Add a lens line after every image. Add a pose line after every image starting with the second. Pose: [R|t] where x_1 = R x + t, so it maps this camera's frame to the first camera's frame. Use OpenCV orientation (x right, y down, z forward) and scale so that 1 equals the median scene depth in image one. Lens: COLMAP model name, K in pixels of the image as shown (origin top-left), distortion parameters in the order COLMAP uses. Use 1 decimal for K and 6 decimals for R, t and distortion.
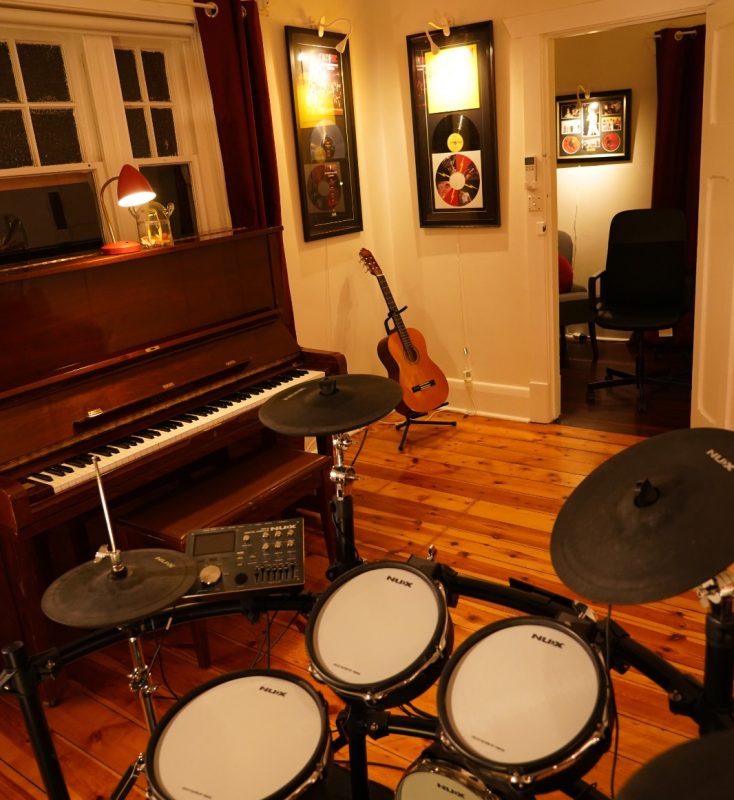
lens RADIAL K [[756.5, 0, 367.0], [0, 756.5, 400.0], [0, 0, 1]] dist [-0.024932, 0.010938]
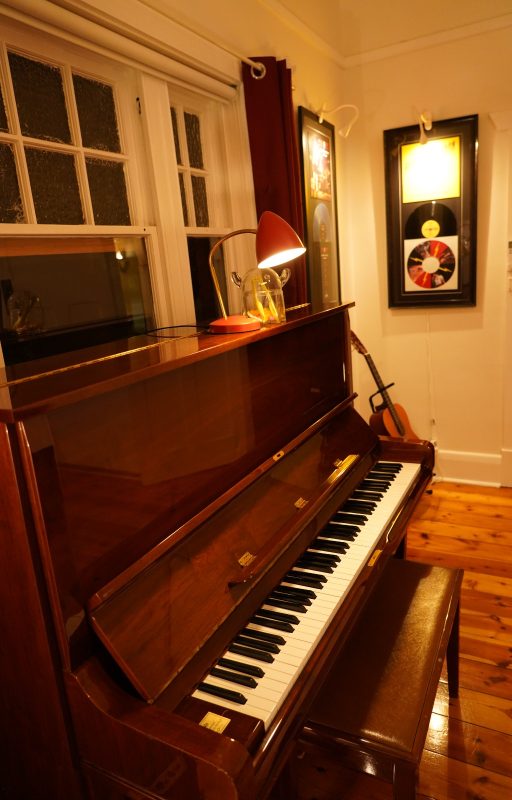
lens RADIAL K [[547.6, 0, 256.0], [0, 547.6, 400.0], [0, 0, 1]] dist [-0.020345, -0.000382]
pose [[0.988910, -0.032654, 0.144879, -0.247316], [0.043904, 0.996206, -0.075145, -0.053207], [-0.141875, 0.080672, 0.986592, 0.292343]]
